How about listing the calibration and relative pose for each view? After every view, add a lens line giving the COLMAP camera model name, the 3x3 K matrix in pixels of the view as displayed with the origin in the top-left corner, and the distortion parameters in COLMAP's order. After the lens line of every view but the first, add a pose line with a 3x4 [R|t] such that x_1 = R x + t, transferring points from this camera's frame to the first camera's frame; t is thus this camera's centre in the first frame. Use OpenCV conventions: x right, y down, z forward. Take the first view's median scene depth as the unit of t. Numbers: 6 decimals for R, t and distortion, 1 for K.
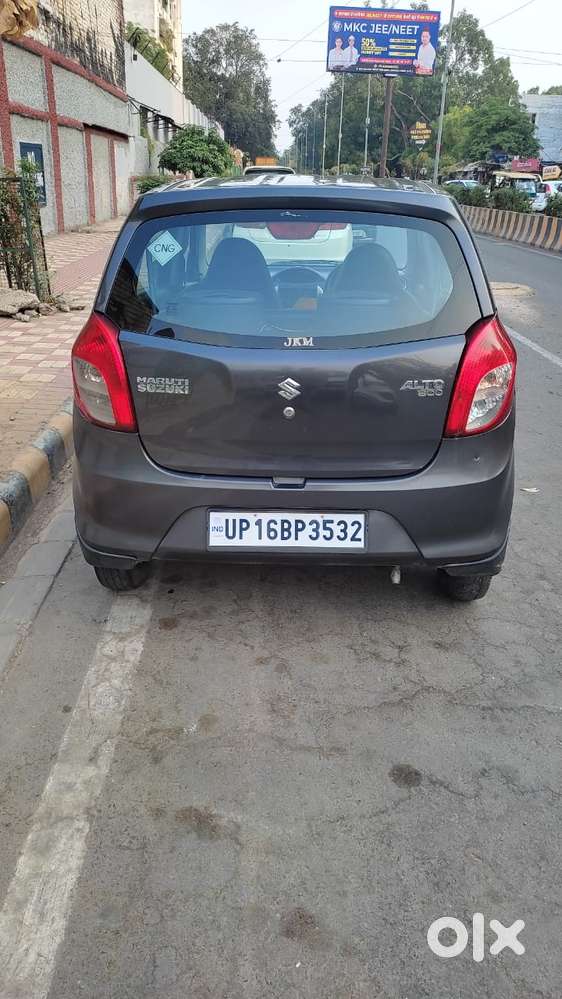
lens RADIAL K [[756.6, 0, 287.9], [0, 756.6, 474.6], [0, 0, 1]] dist [0.032943, -0.014728]
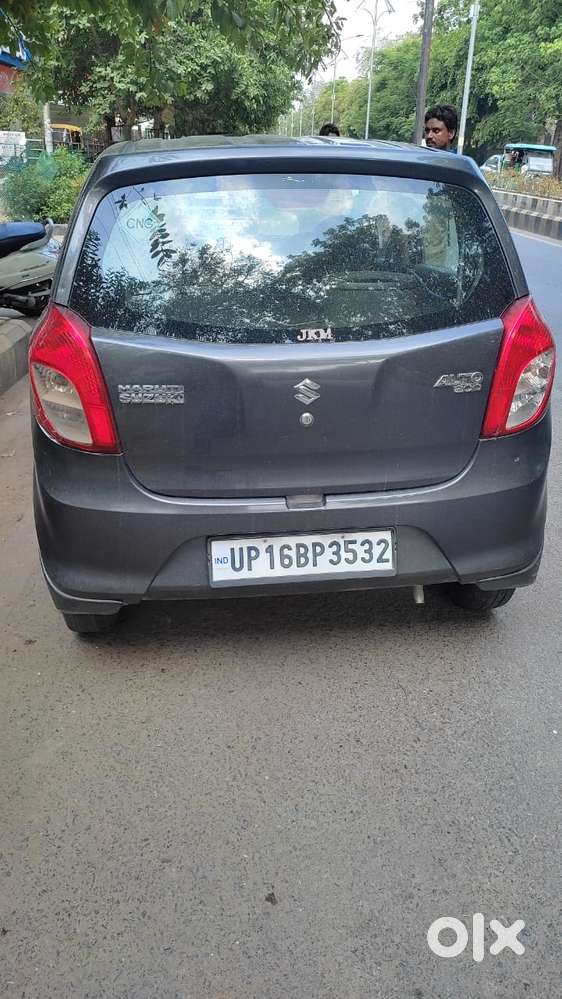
lens RADIAL K [[756.6, 0, 299.4], [0, 756.6, 484.9], [0, 0, 1]] dist [0.032943, -0.014728]
pose [[0.987520, -0.064069, 0.143876, -0.123907], [0.060062, 0.997681, 0.032027, -0.034223], [-0.145594, -0.022986, 0.989077, 0.156028]]
